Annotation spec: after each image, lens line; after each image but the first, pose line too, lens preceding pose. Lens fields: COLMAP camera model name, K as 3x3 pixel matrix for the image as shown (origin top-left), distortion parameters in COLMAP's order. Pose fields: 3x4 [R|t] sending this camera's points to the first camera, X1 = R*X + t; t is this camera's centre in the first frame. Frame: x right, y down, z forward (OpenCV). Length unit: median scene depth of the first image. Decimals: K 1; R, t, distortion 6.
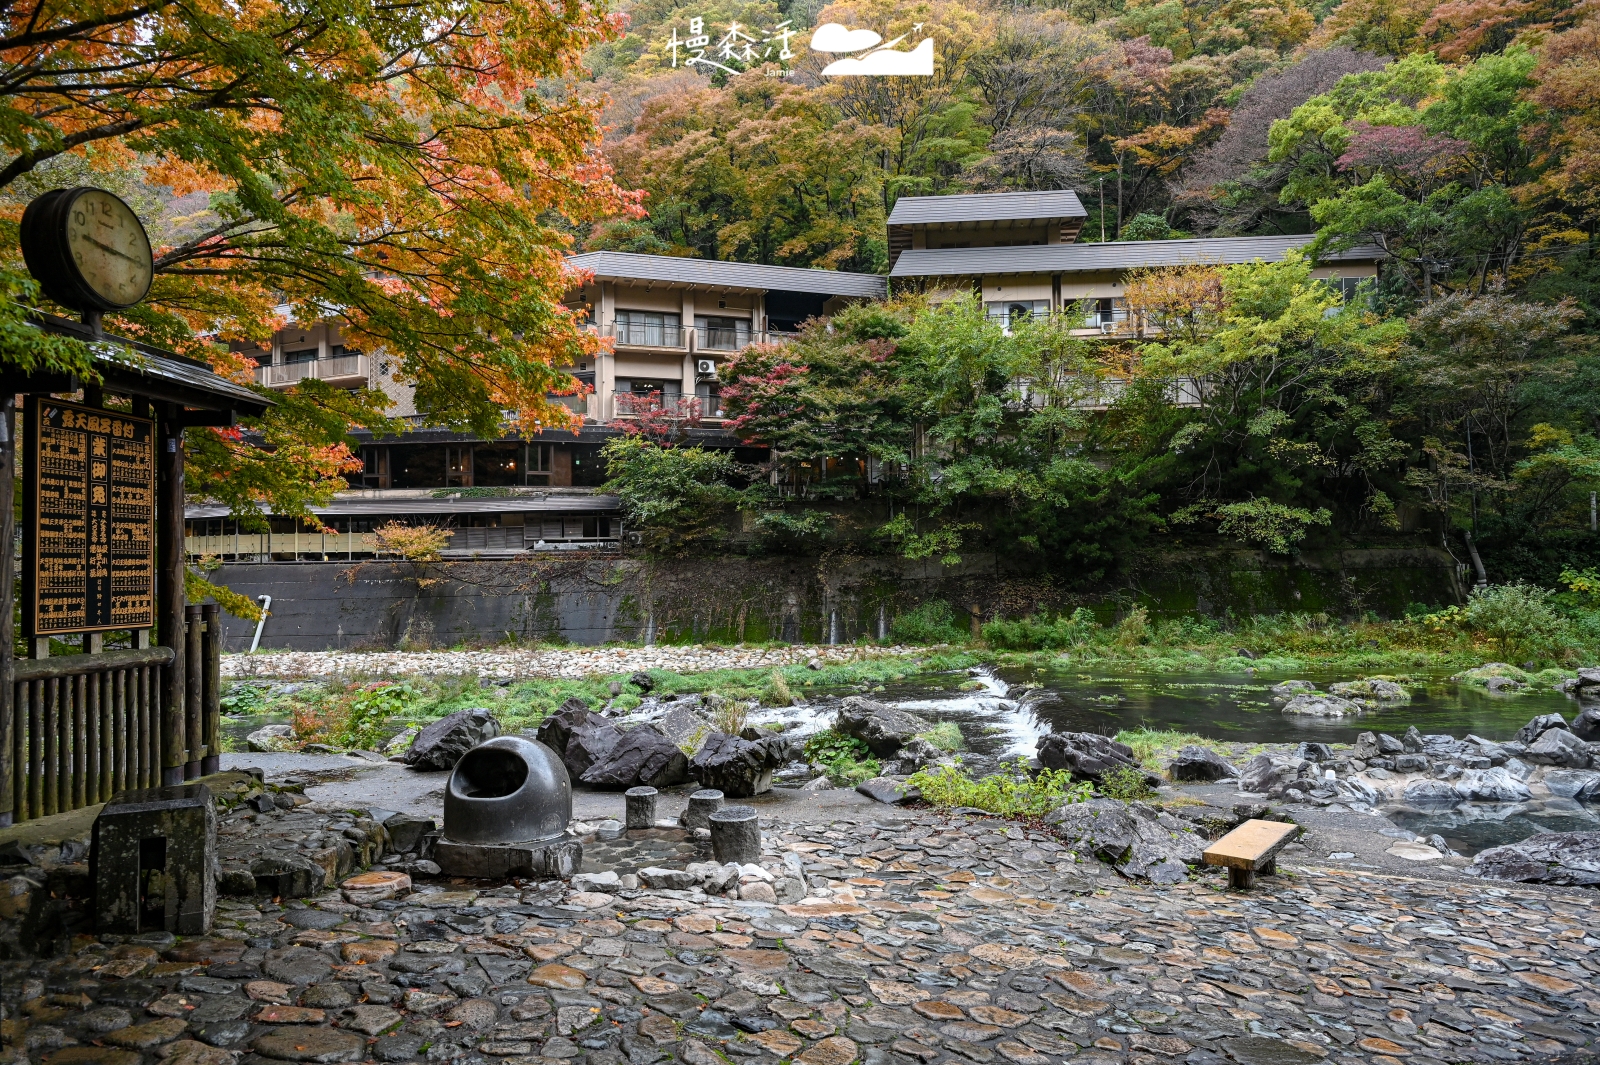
lens RADIAL K [[1107.7, 0, 800.7], [0, 1107.7, 538.7], [0, 0, 1]] dist [-0.004307, -0.001623]
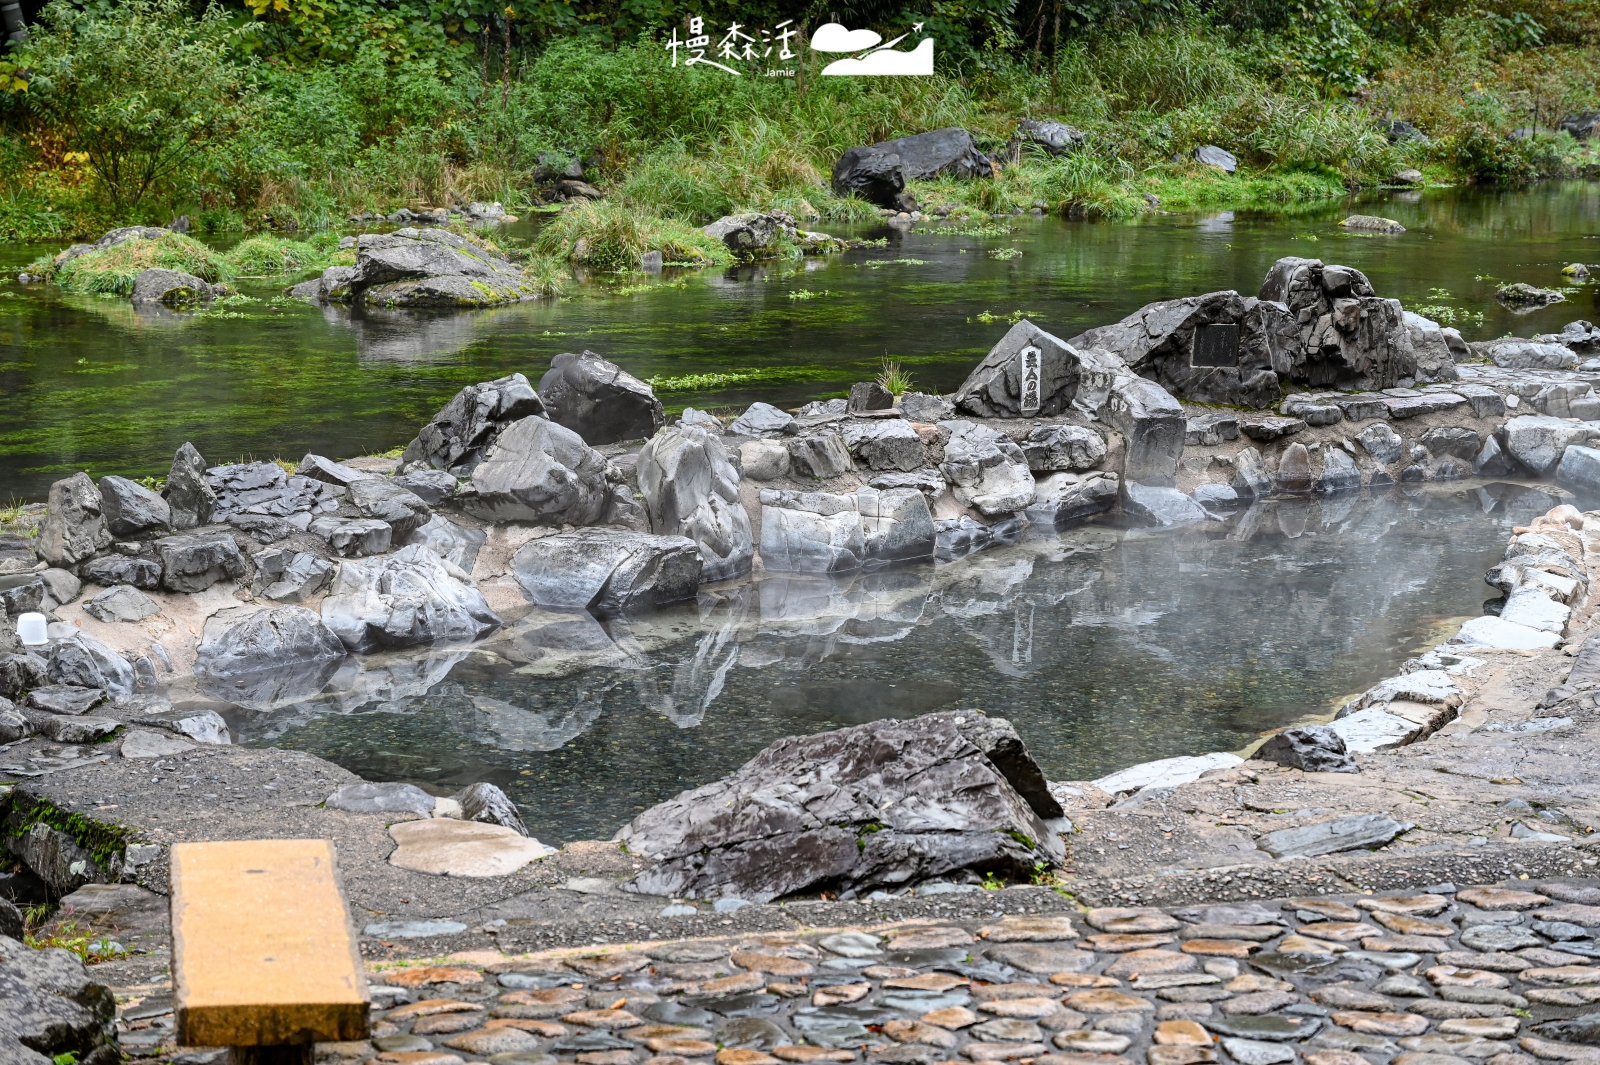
lens RADIAL K [[3552.8, 0, 799.8], [0, 3552.8, 532.3], [0, 0, 1]] dist [0.039977, 0.000000]
pose [[0.654200, -0.098828, 0.749837, -0.100912], [-0.048926, 0.983819, 0.172353, 0.010907], [-0.754738, -0.149440, 0.638779, 0.221002]]
